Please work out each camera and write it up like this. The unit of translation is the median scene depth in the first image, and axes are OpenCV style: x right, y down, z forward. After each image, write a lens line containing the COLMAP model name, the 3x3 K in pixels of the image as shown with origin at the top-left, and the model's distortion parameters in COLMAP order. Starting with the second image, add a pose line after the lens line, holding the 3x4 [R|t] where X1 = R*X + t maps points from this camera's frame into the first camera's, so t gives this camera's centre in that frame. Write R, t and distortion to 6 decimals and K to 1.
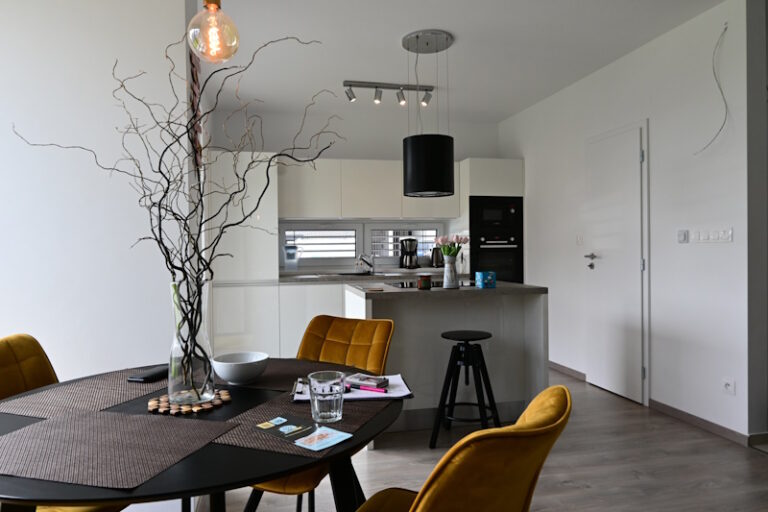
lens RADIAL K [[523.1, 0, 386.9], [0, 523.1, 254.8], [0, 0, 1]] dist [-0.004076, -0.001017]
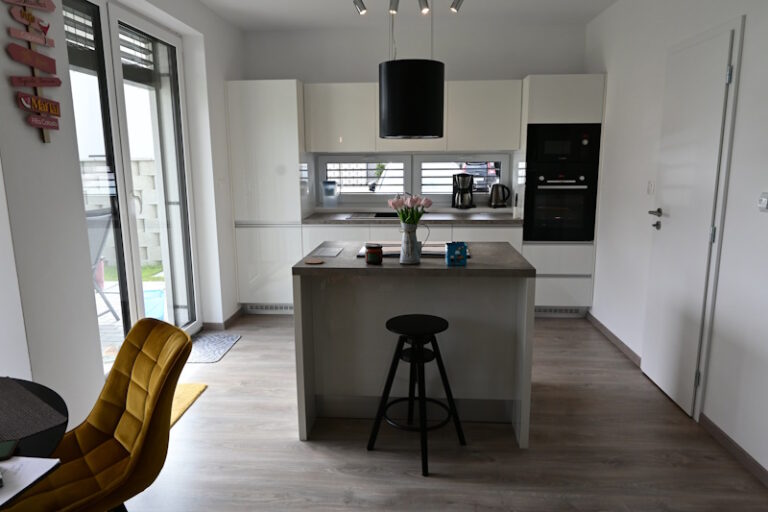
lens RADIAL K [[523.1, 0, 386.9], [0, 523.1, 254.8], [0, 0, 1]] dist [-0.004076, -0.001017]
pose [[0.958217, 0.057132, -0.280279, 0.186743], [-0.007880, 0.984751, 0.173792, -0.051831], [0.285934, -0.164322, 0.944055, 0.140671]]
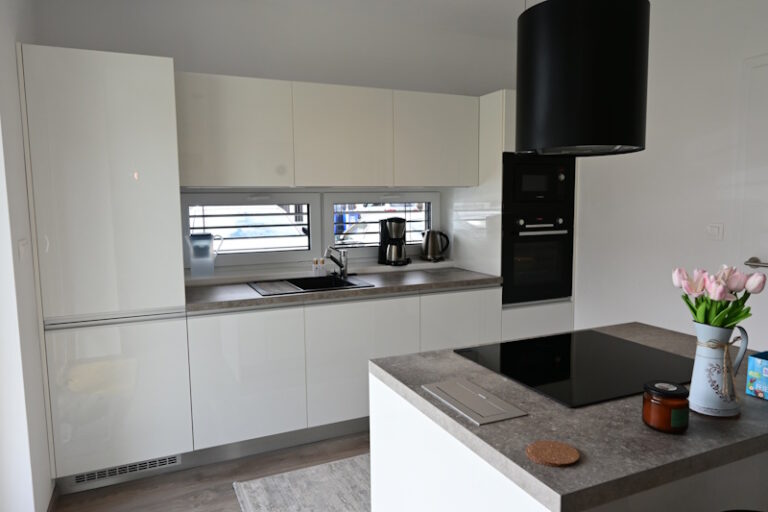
lens RADIAL K [[523.1, 0, 386.9], [0, 523.1, 254.8], [0, 0, 1]] dist [-0.004076, -0.001017]
pose [[0.978800, -0.018064, 0.204019, -0.105523], [-0.000264, 0.995991, 0.089449, -0.046824], [-0.204817, -0.087607, 0.974872, 0.413156]]
